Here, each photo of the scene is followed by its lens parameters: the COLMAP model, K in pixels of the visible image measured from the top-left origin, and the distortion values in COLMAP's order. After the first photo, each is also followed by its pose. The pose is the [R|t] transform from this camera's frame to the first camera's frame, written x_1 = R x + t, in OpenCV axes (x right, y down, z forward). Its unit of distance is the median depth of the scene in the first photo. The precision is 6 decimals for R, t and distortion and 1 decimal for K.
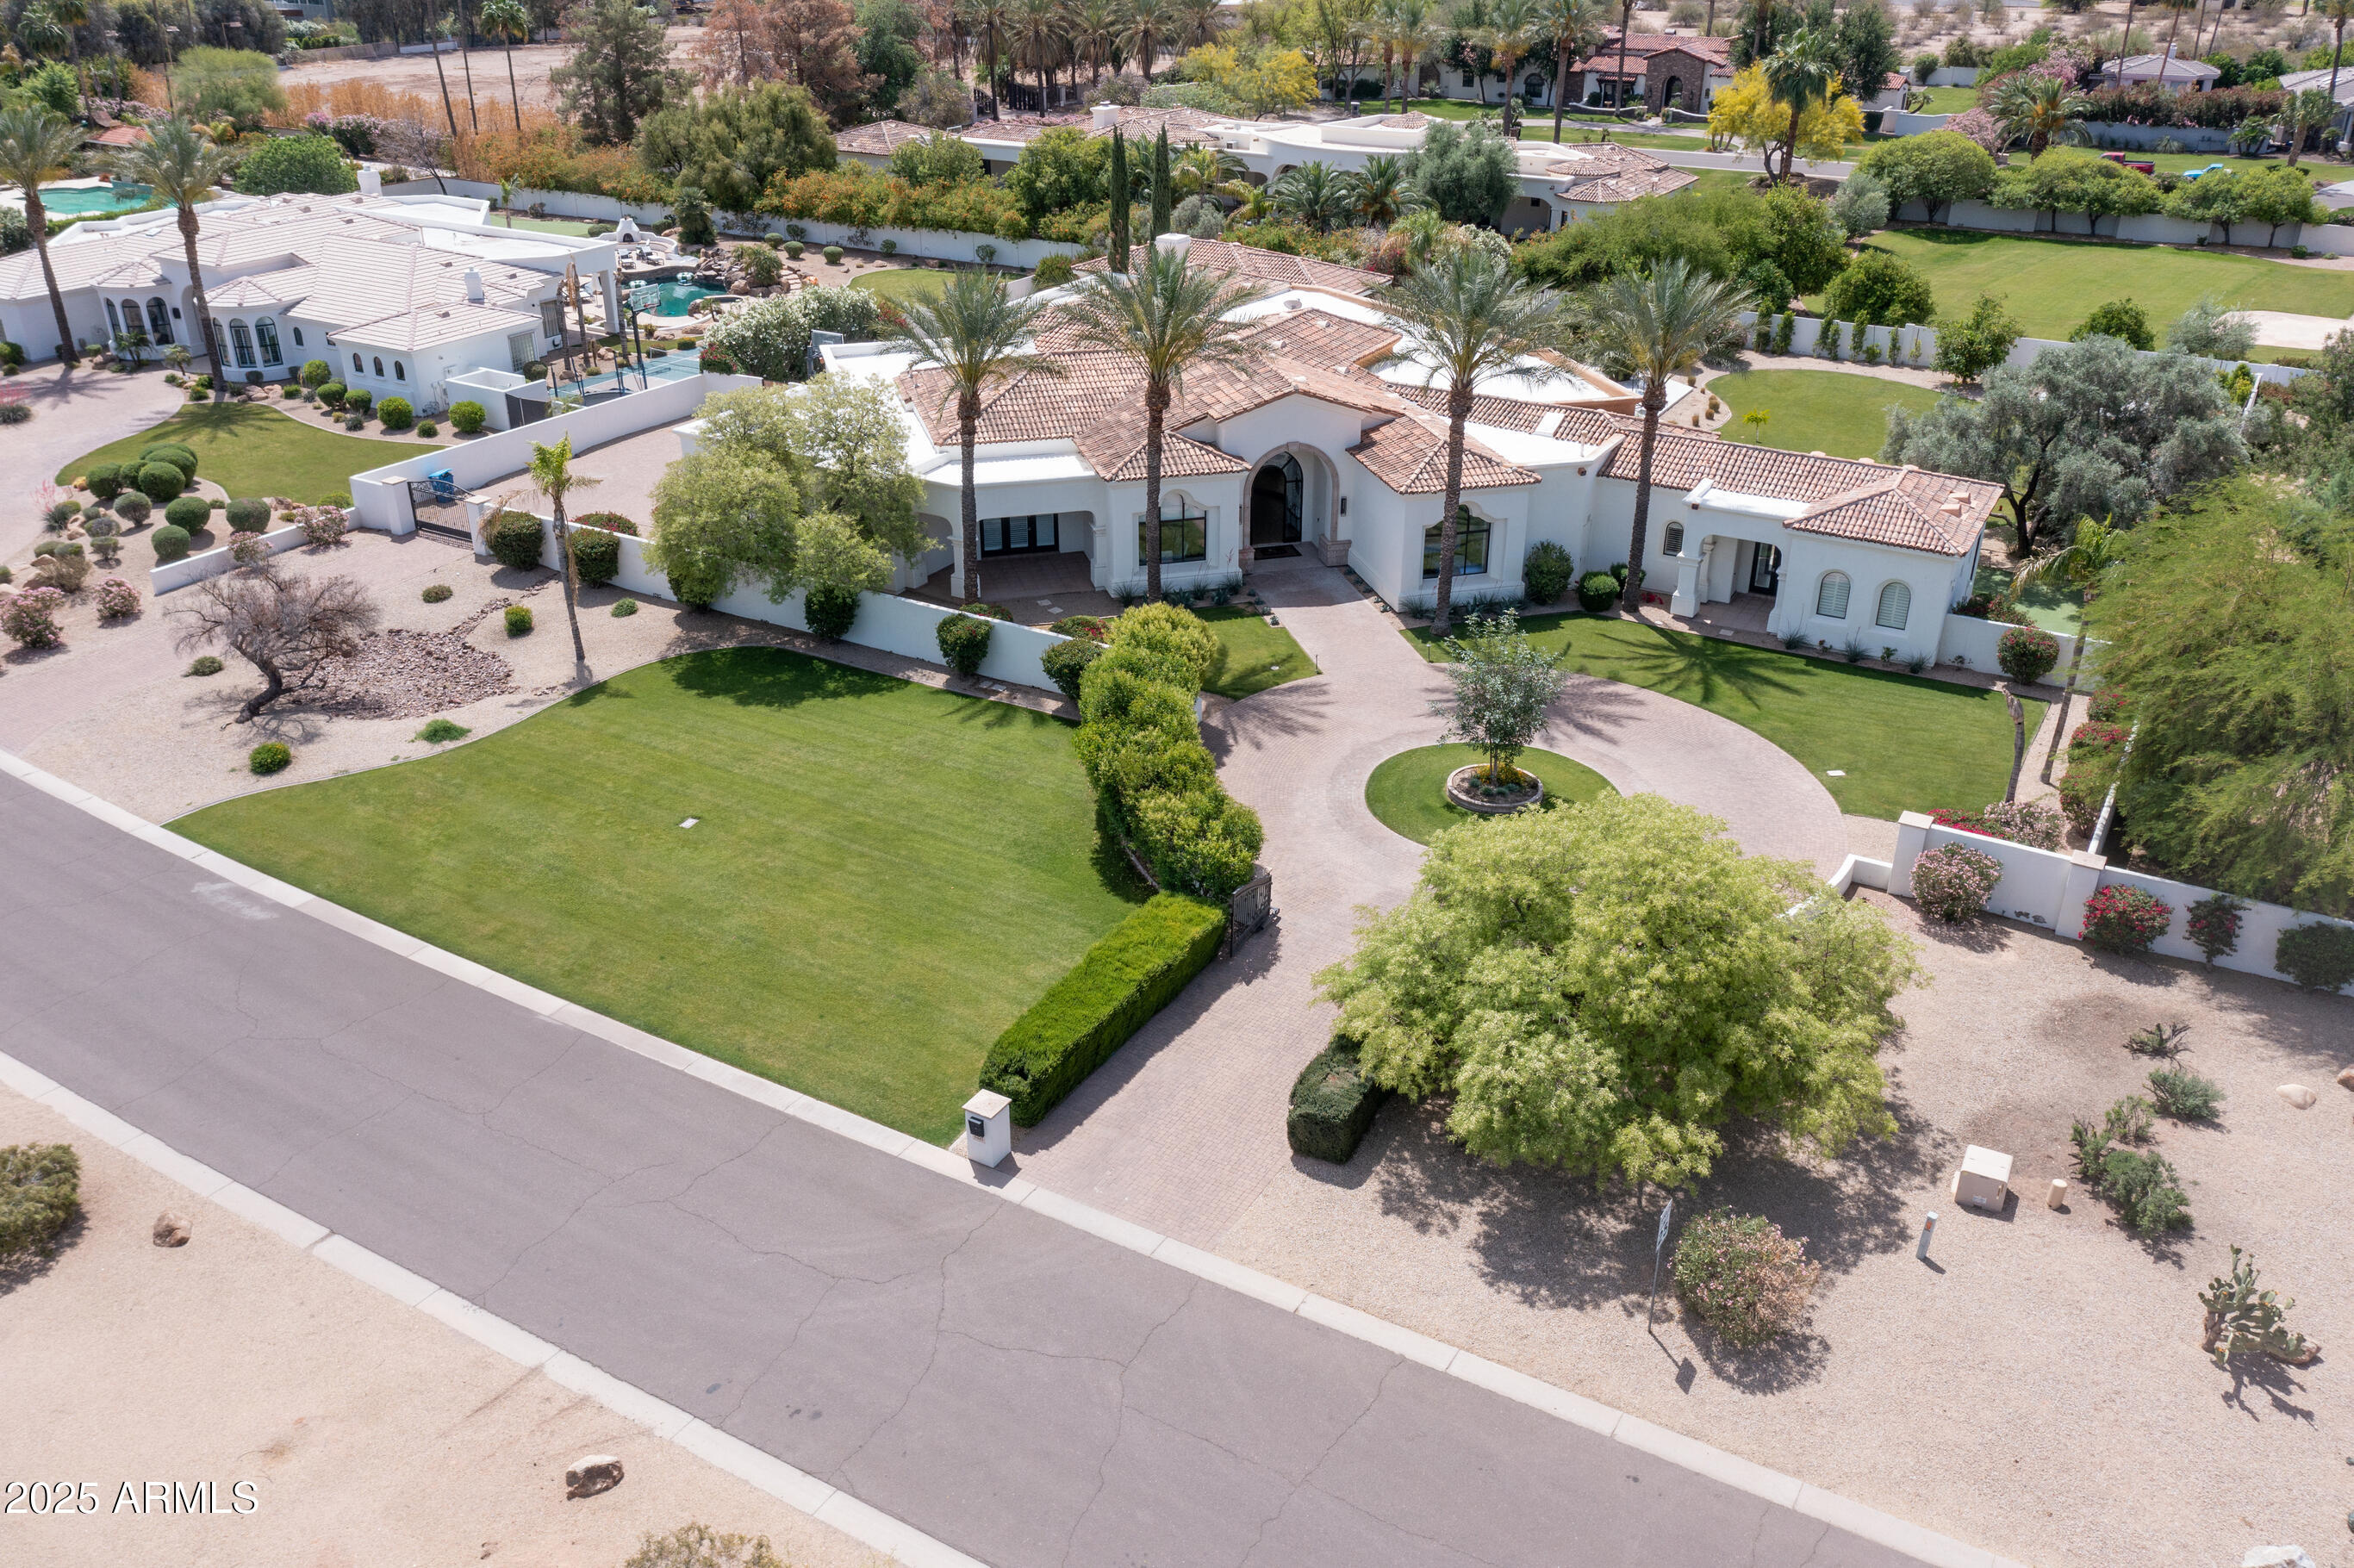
lens RADIAL K [[1828.8, 0, 1177.0], [0, 1828.8, 784.0], [0, 0, 1]] dist [-0.006720, 0.006583]
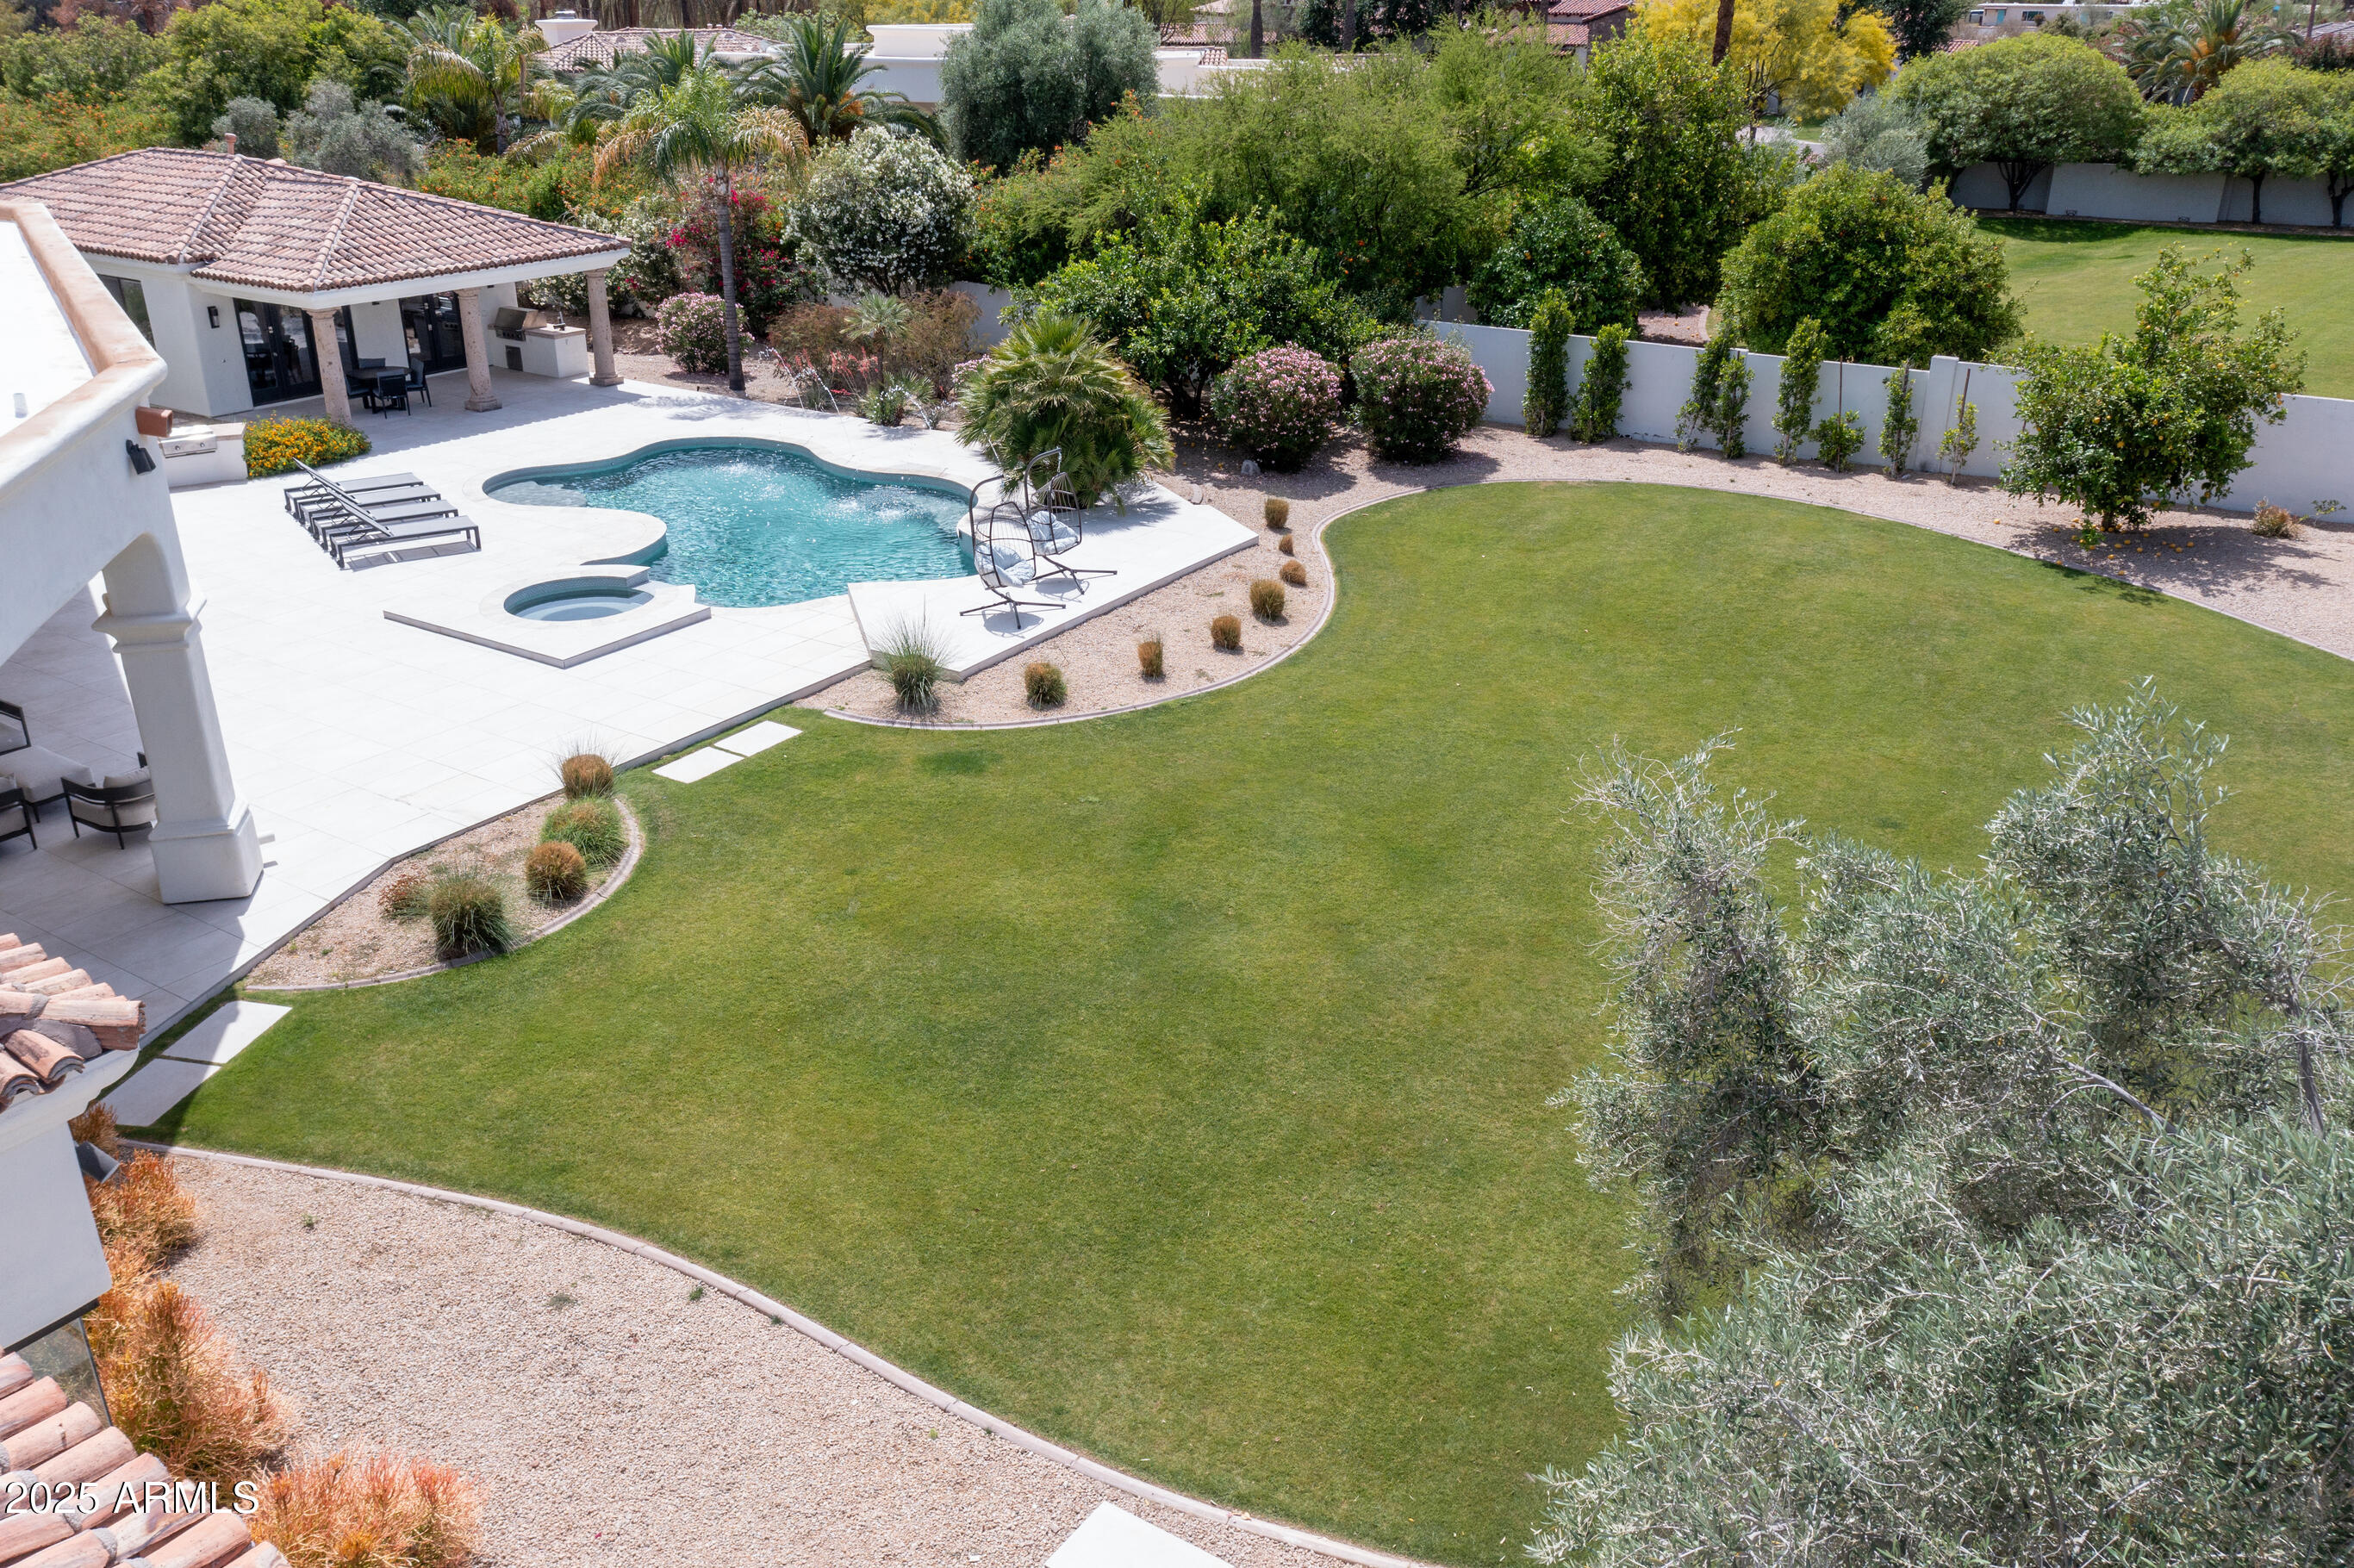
lens RADIAL K [[1827.7, 0, 1177.0], [0, 1827.7, 784.0], [0, 0, 1]] dist [-0.004000, -0.006143]
pose [[0.998824, 0.019306, -0.044480, 0.351425], [-0.021727, 0.998272, -0.054593, -0.191808], [0.043349, 0.055495, 0.997518, 0.841063]]
